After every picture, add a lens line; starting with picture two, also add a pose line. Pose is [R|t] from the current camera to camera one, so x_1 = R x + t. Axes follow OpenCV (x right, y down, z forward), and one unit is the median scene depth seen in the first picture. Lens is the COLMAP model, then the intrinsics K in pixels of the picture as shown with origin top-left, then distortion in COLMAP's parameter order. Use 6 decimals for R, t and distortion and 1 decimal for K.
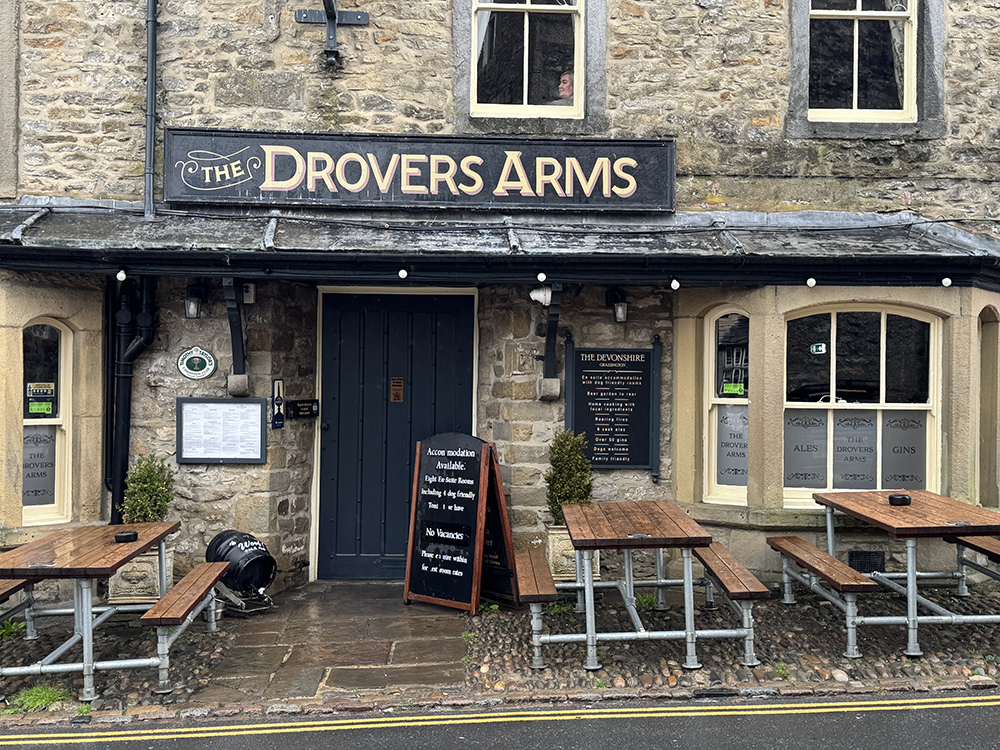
lens RADIAL K [[1229.2, 0, 500.6], [0, 1229.2, 374.0], [0, 0, 1]] dist [0.055881, 0.000000]
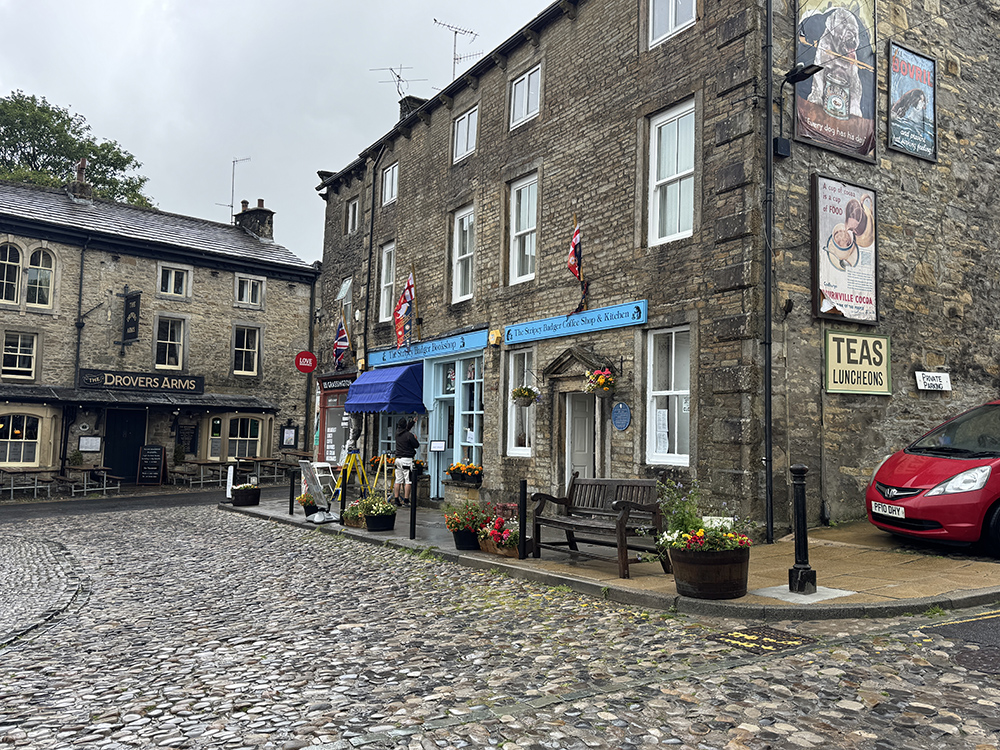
lens RADIAL K [[867.3, 0, 501.1], [0, 867.3, 374.3], [0, 0, 1]] dist [0.009118, 0.002400]
pose [[0.773609, 0.054548, 0.631311, -0.982792], [-0.020264, 0.997908, -0.061391, -0.033360], [-0.633339, 0.034700, 0.773096, -2.027463]]
